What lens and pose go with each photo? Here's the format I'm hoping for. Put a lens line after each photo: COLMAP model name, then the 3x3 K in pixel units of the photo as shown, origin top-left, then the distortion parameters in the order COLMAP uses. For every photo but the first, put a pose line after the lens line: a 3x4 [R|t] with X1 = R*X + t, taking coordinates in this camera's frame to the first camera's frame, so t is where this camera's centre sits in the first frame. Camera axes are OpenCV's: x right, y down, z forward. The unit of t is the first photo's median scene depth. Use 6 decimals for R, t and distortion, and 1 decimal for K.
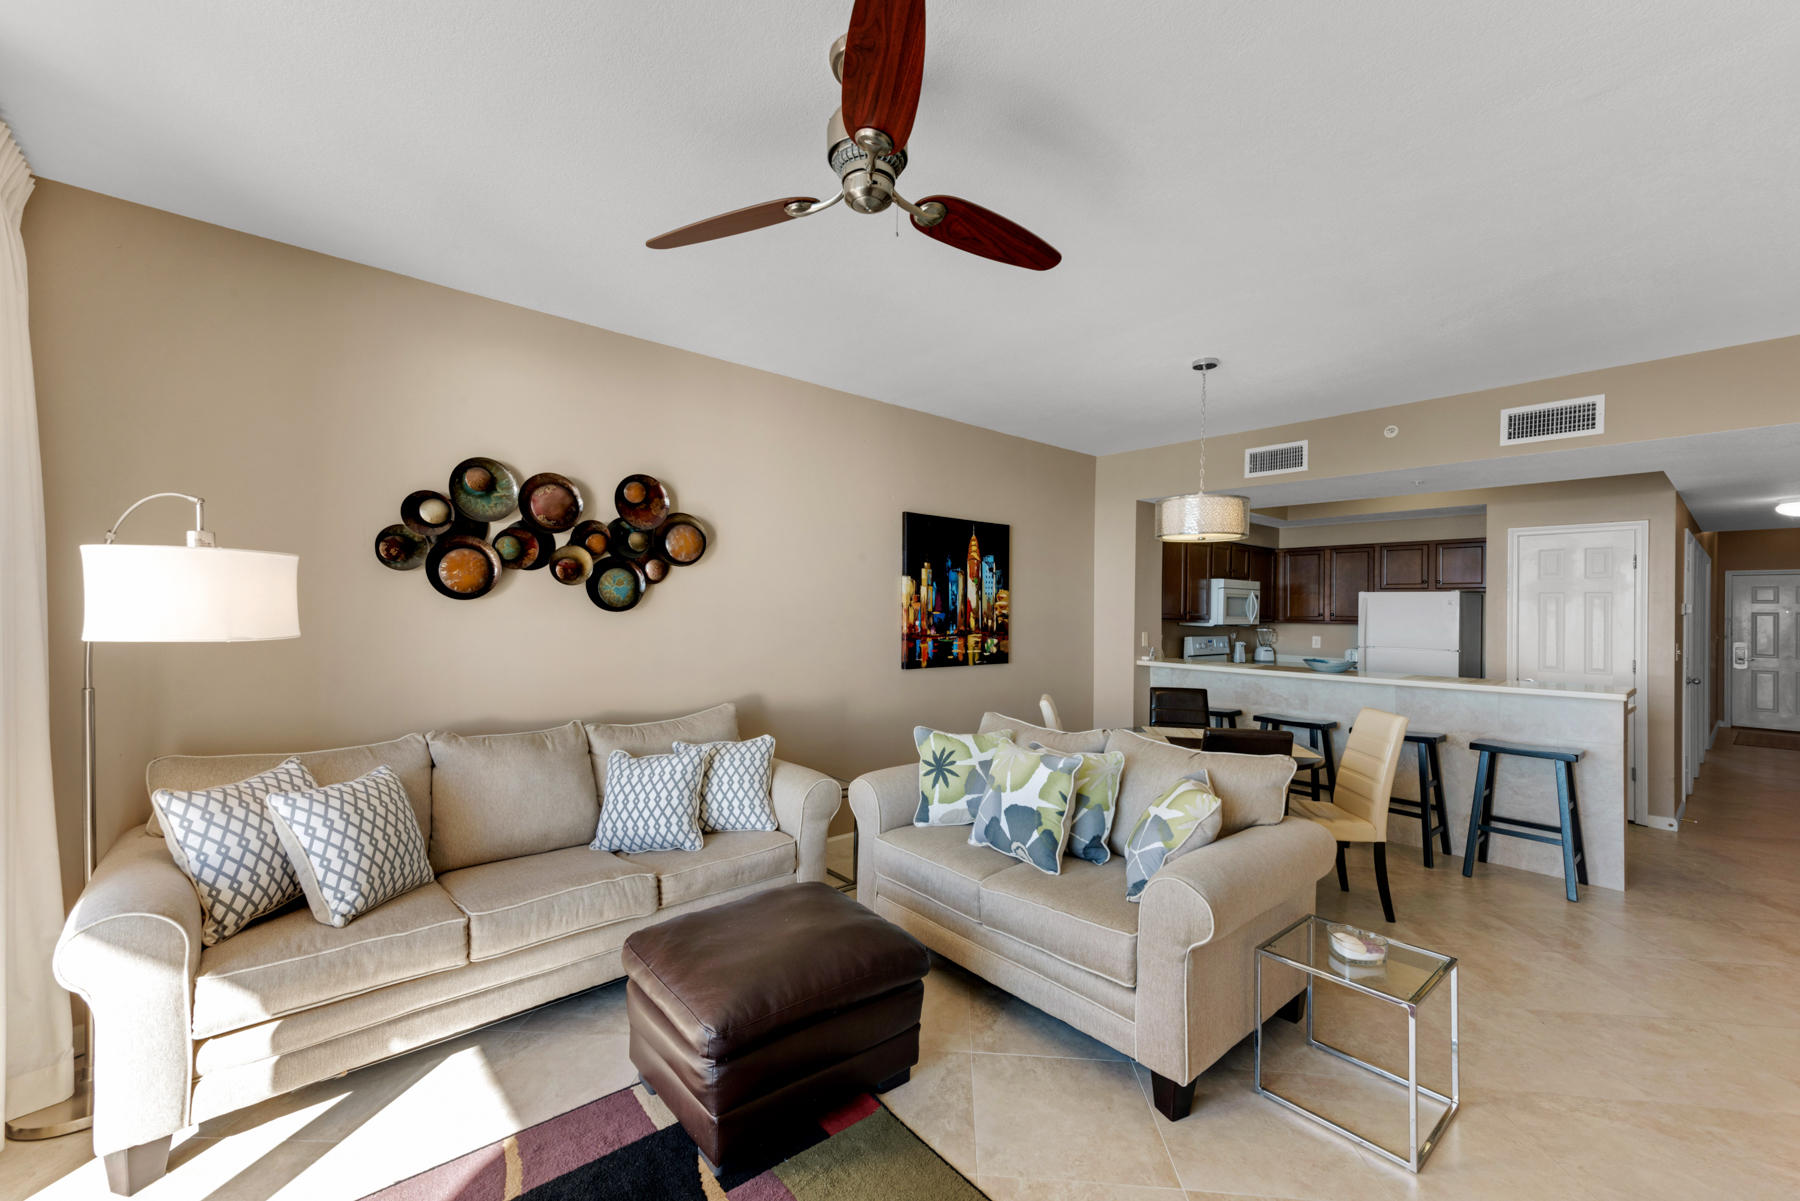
lens RADIAL K [[714.3, 0, 884.3], [0, 714.3, 583.6], [0, 0, 1]] dist [0.013039, -0.000733]
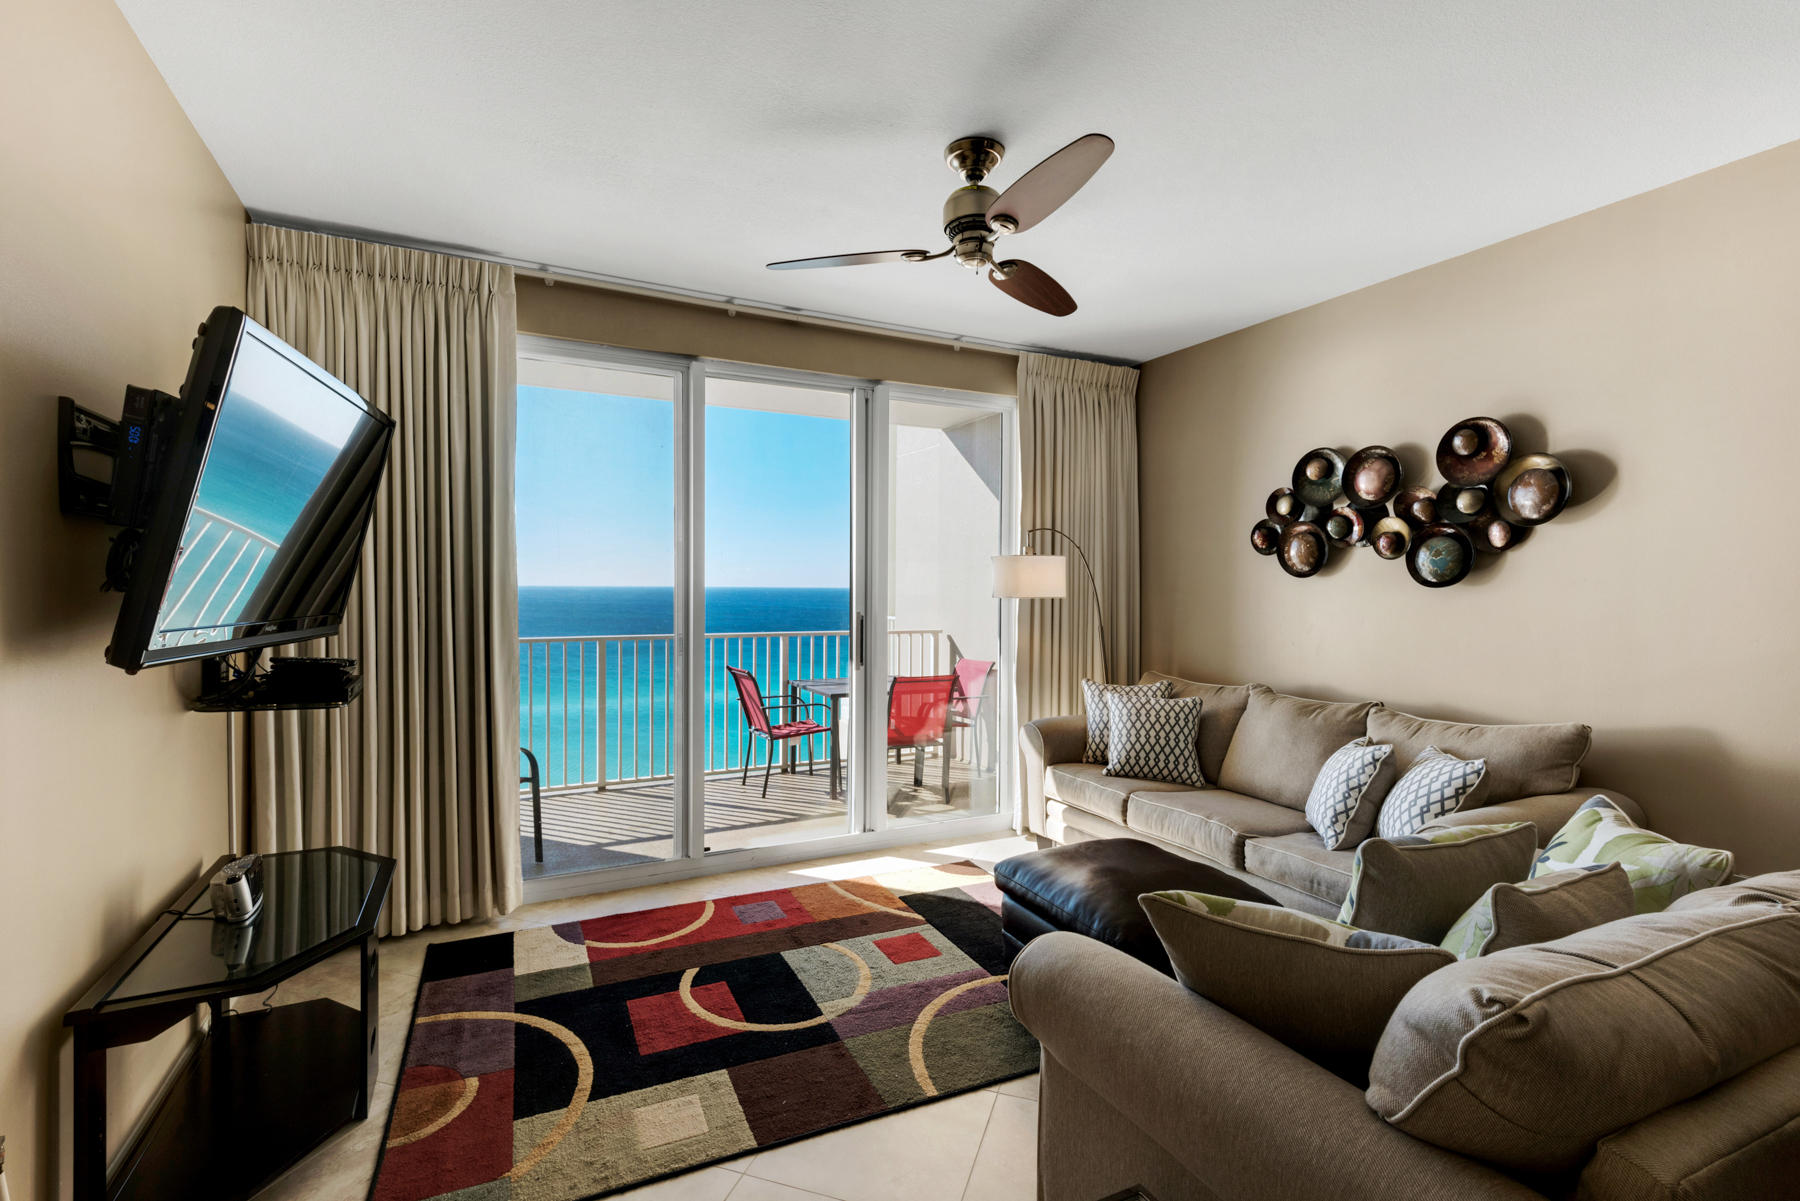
lens RADIAL K [[830.4, 0, 895.2], [0, 830.4, 618.4], [0, 0, 1]] dist [0.012837, -0.002598]
pose [[-0.242717, 0.022693, -0.969832, 0.539152], [0.027692, 0.999481, 0.016457, 0.028716], [0.969702, -0.022863, -0.243219, 0.442618]]
